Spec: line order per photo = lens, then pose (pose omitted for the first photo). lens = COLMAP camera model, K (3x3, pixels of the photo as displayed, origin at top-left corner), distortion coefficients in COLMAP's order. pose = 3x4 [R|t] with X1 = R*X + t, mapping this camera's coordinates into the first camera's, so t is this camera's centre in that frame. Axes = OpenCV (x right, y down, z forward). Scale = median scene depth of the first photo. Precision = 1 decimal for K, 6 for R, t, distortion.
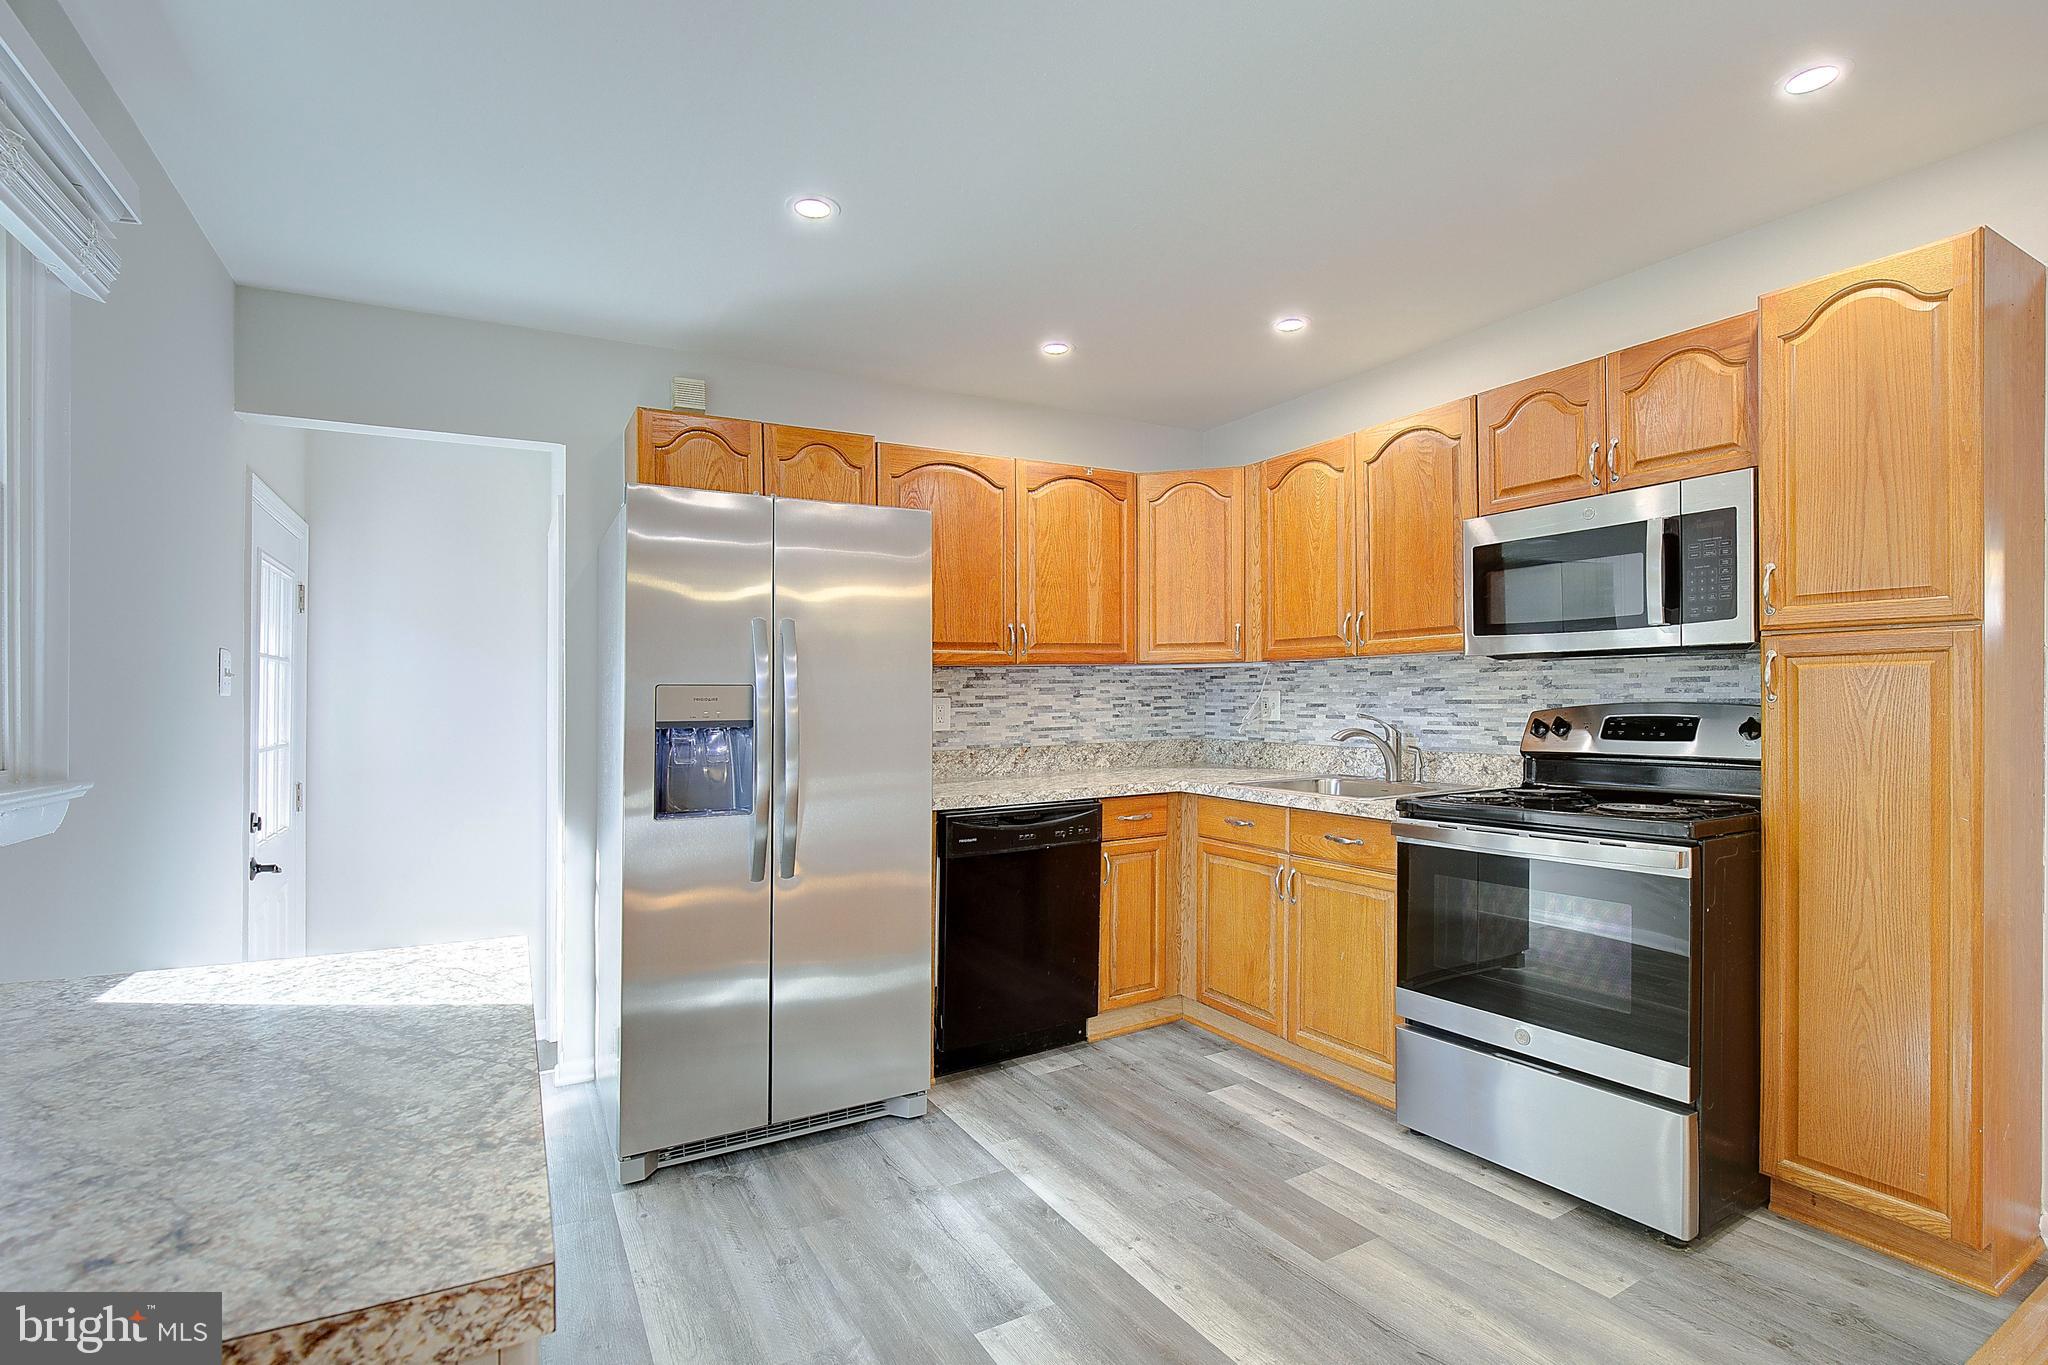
lens RADIAL K [[958.5, 0, 1114.1], [0, 958.5, 705.4], [0, 0, 1]] dist [-0.000852, 0.001409]
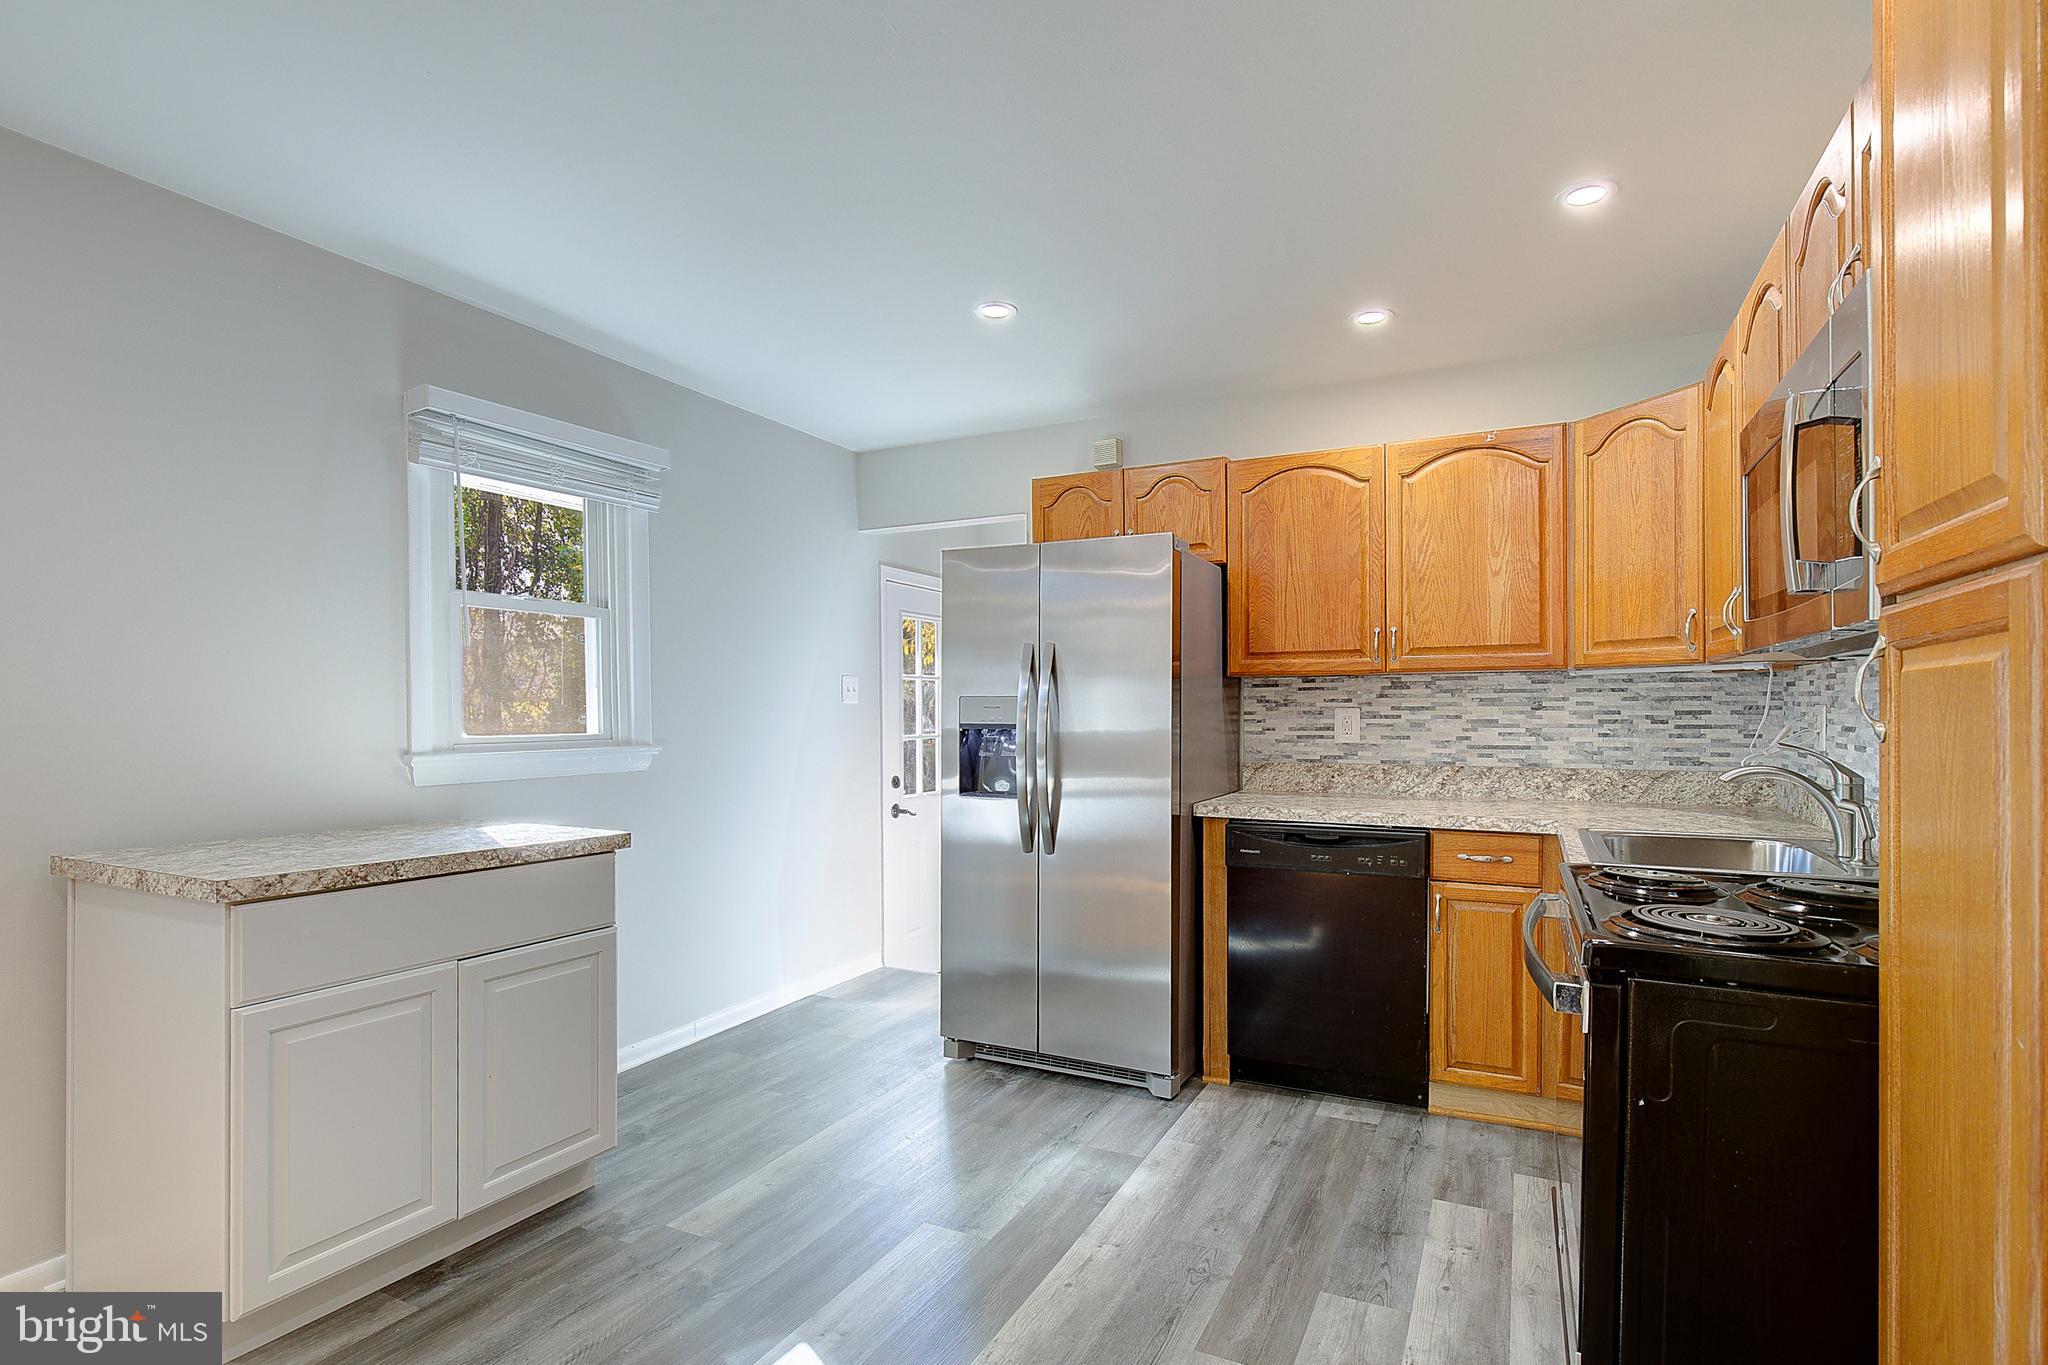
lens RADIAL K [[1021.5, 0, 1050.5], [0, 1021.5, 720.9], [0, 0, 1]] dist [-0.019018, -0.001435]
pose [[0.528099, 0.024180, -0.848838, 0.629433], [-0.016604, 0.999697, 0.018147, -0.010642], [0.849020, 0.004511, 0.528341, 0.263112]]
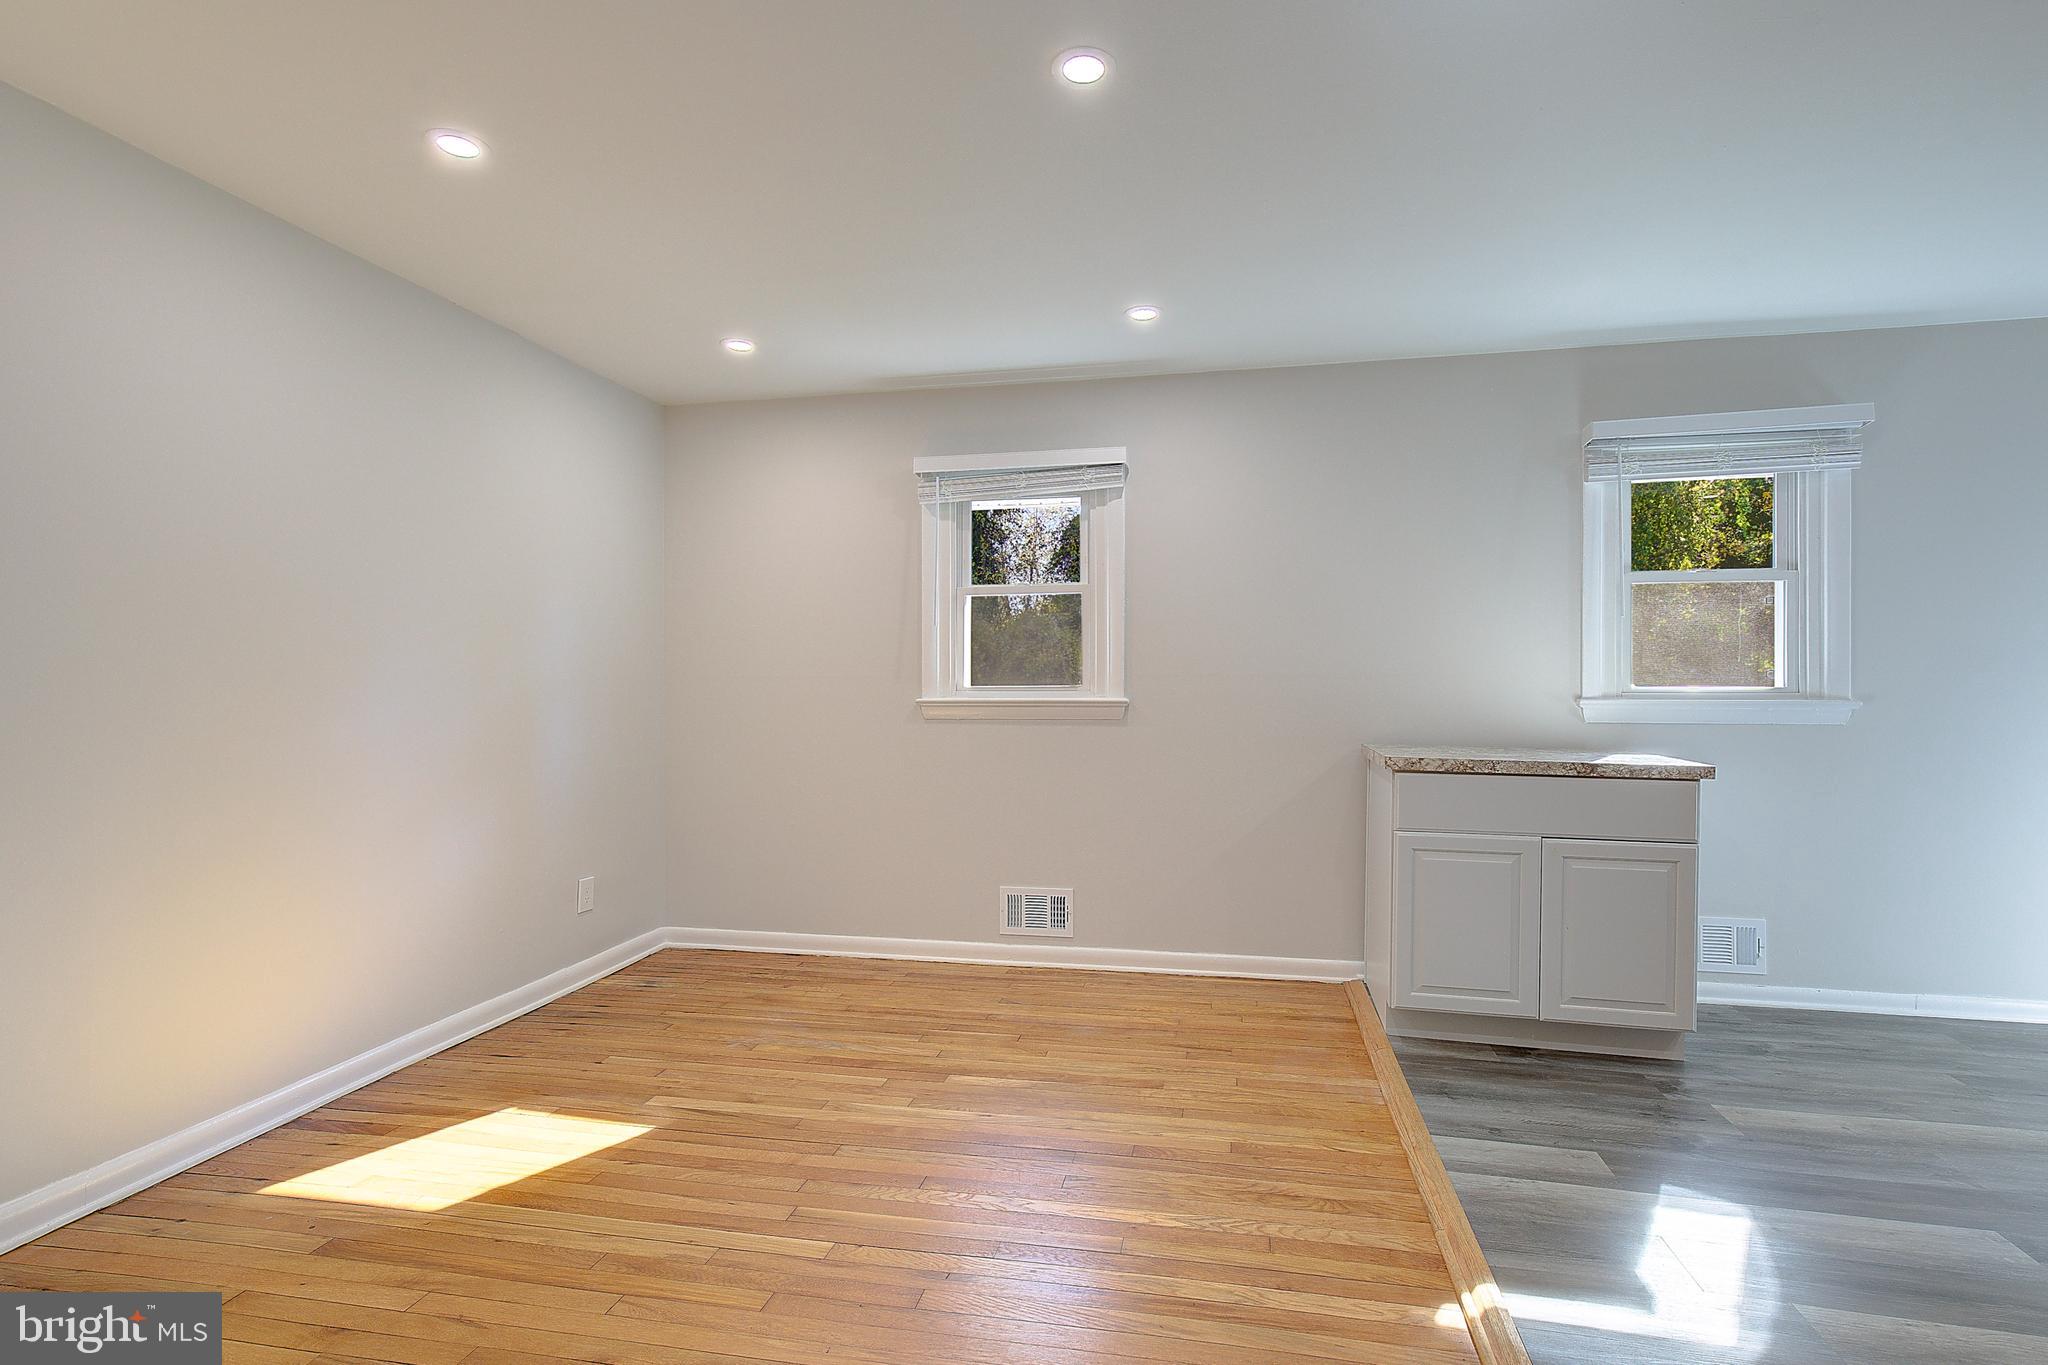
lens RADIAL K [[958.5, 0, 1008.8], [0, 958.5, 680.8], [0, 0, 1]] dist [-0.000852, 0.001409]
pose [[-0.709262, 0.015277, -0.704780, 0.860944], [0.003276, 0.999826, 0.018376, 0.001199], [0.704938, 0.010724, -0.709188, 0.586895]]
